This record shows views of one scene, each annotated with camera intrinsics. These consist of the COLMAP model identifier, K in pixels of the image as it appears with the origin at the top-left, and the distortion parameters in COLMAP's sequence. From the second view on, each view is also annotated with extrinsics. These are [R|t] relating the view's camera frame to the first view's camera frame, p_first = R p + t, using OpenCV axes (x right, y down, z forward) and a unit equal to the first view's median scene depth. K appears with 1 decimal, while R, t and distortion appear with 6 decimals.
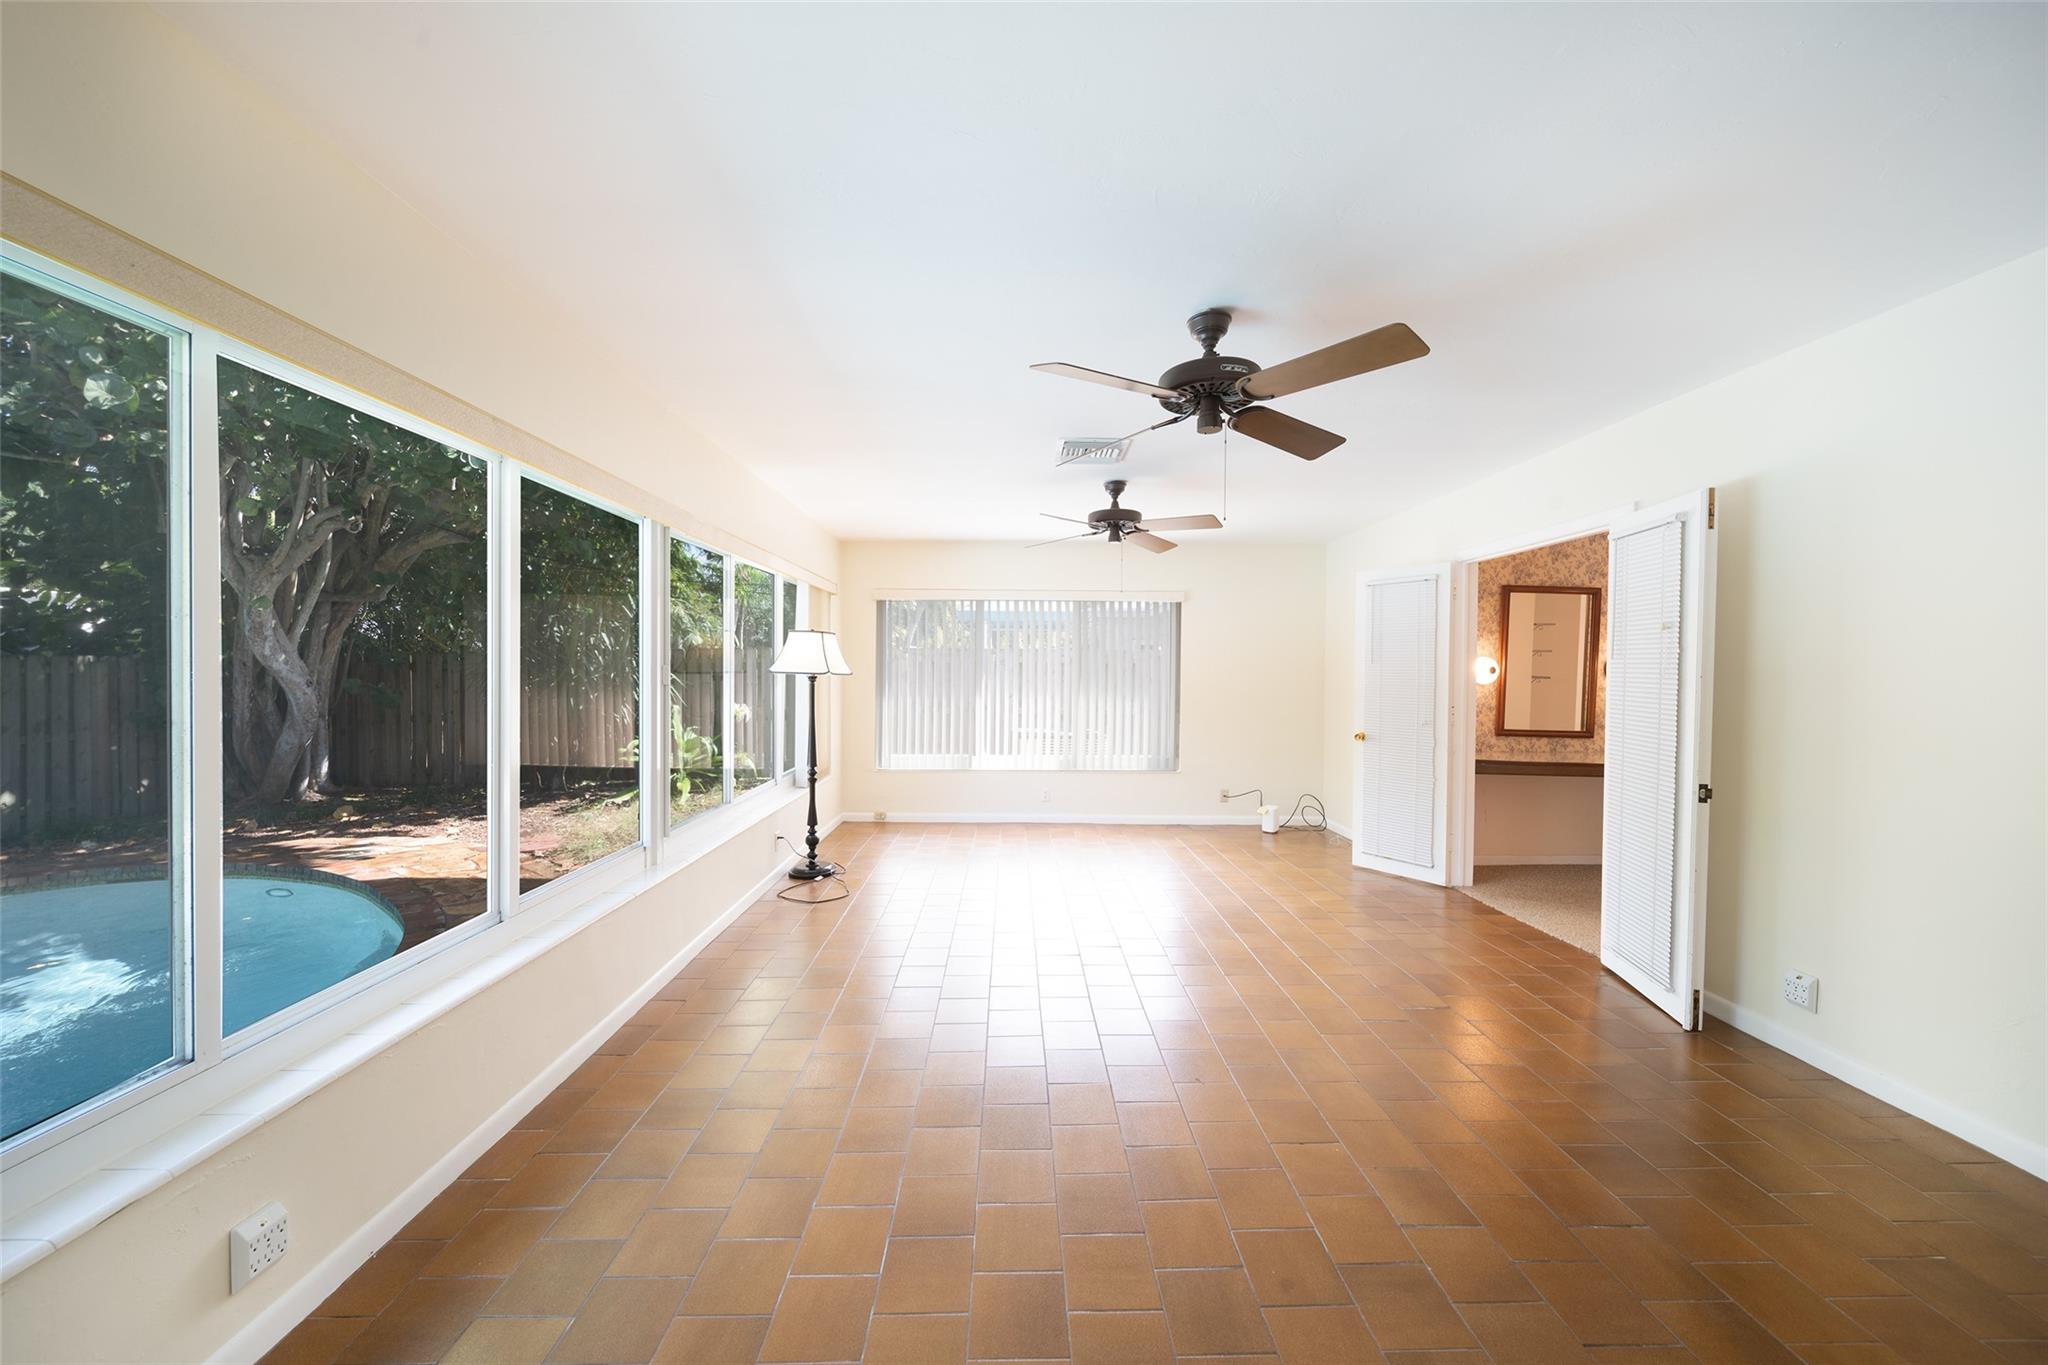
lens RADIAL K [[718.2, 0, 1019.1], [0, 718.2, 677.3], [0, 0, 1]] dist [-0.001663, -0.000649]
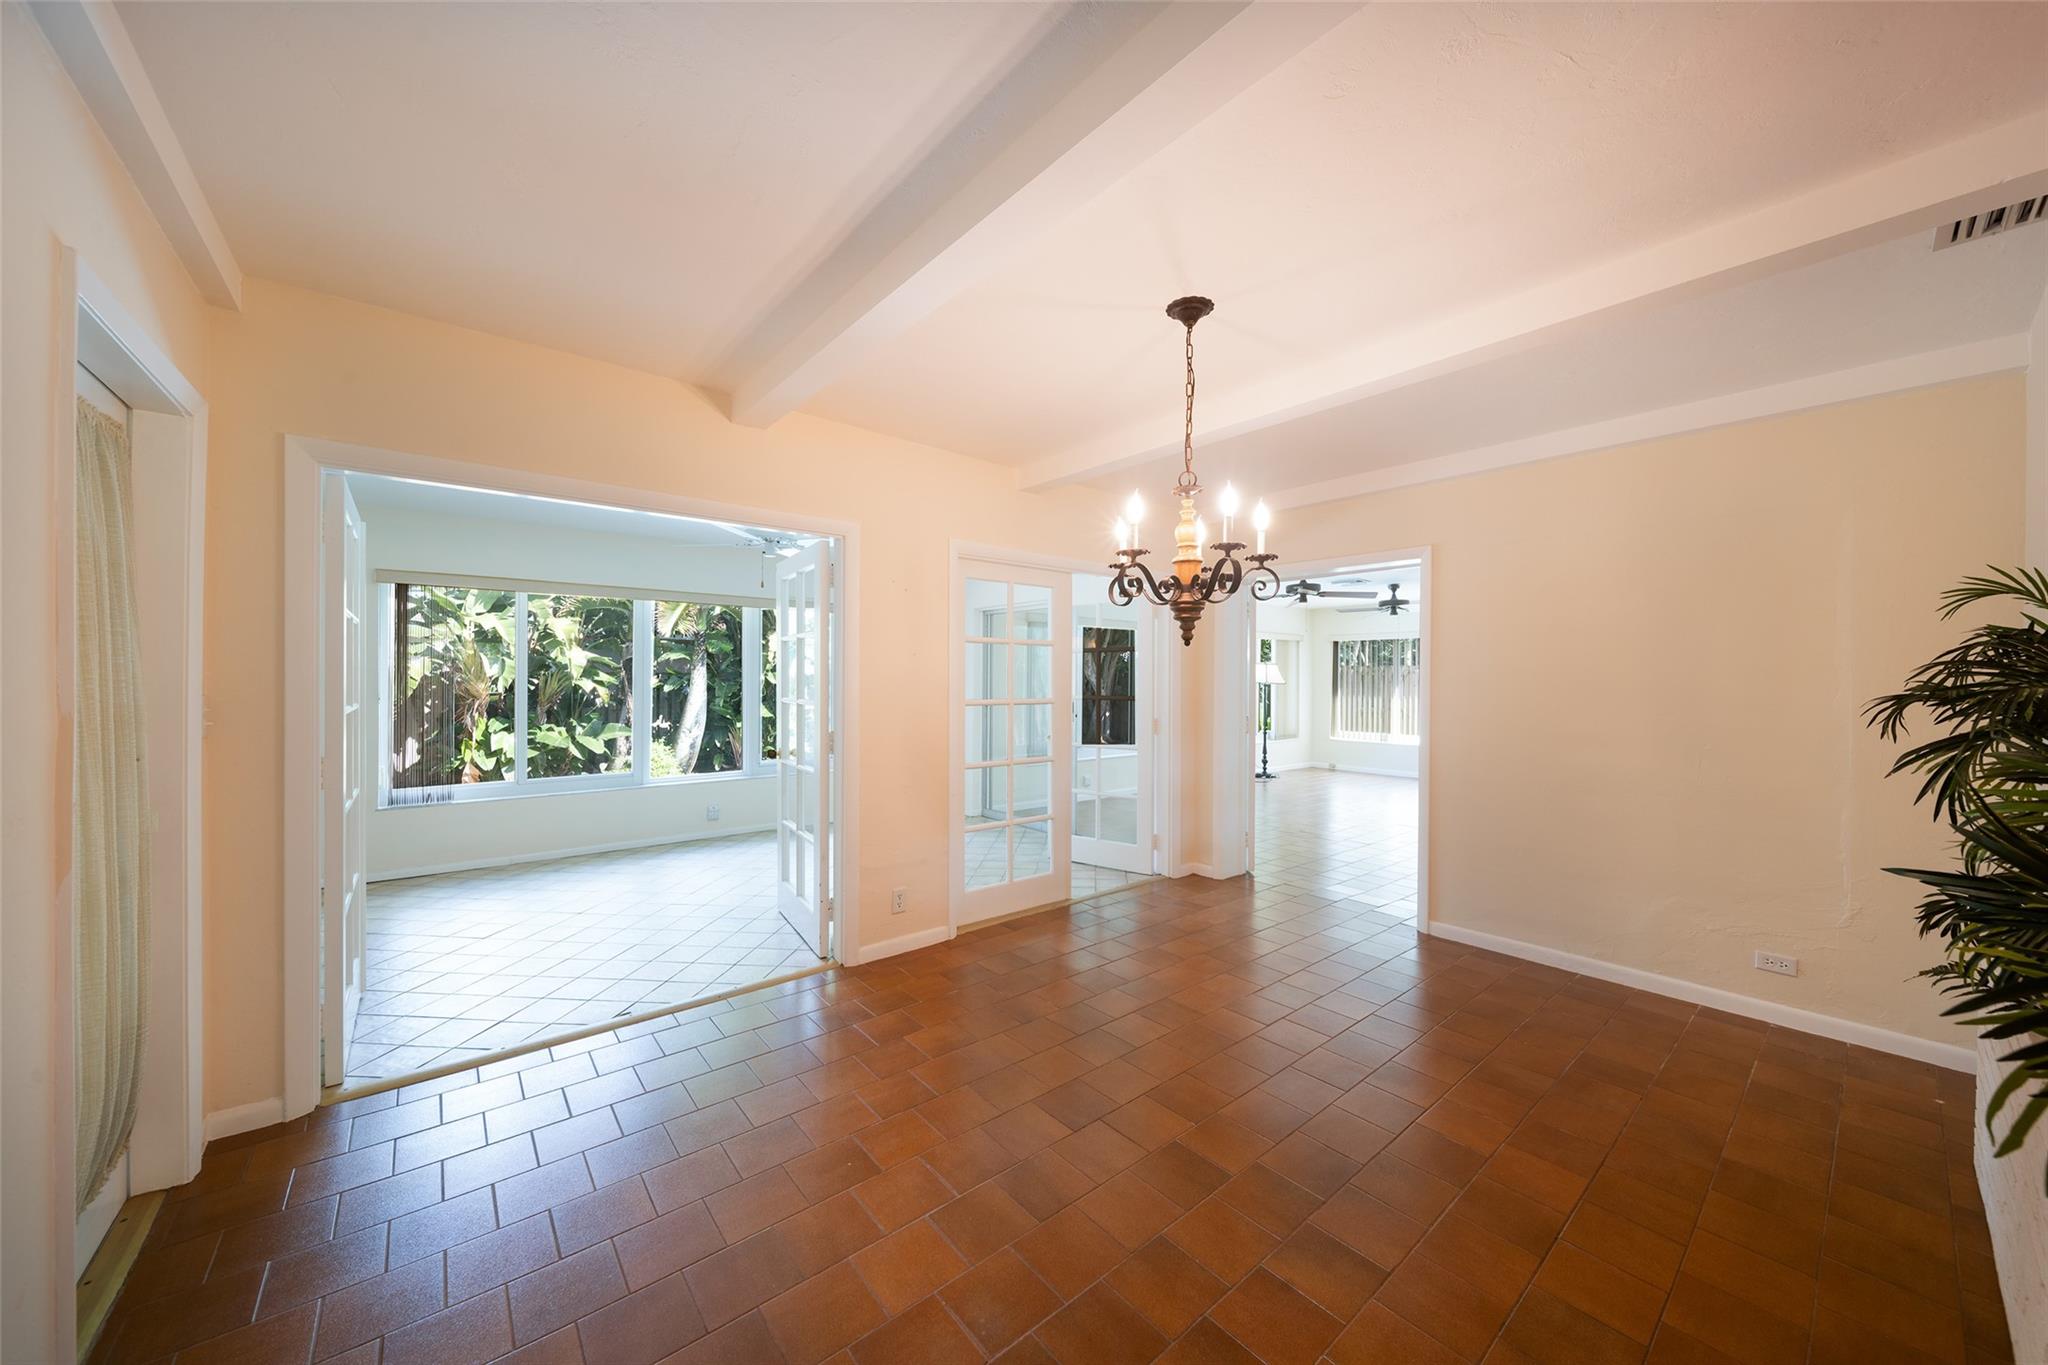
lens RADIAL K [[718.2, 0, 1033.9], [0, 718.2, 683.2], [0, 0, 1]] dist [-0.001663, -0.000649]
pose [[0.632450, 0.004212, -0.774589, 0.899972], [-0.011878, 0.999920, -0.004260, 0.011885], [0.774510, 0.011895, 0.632450, -0.857937]]
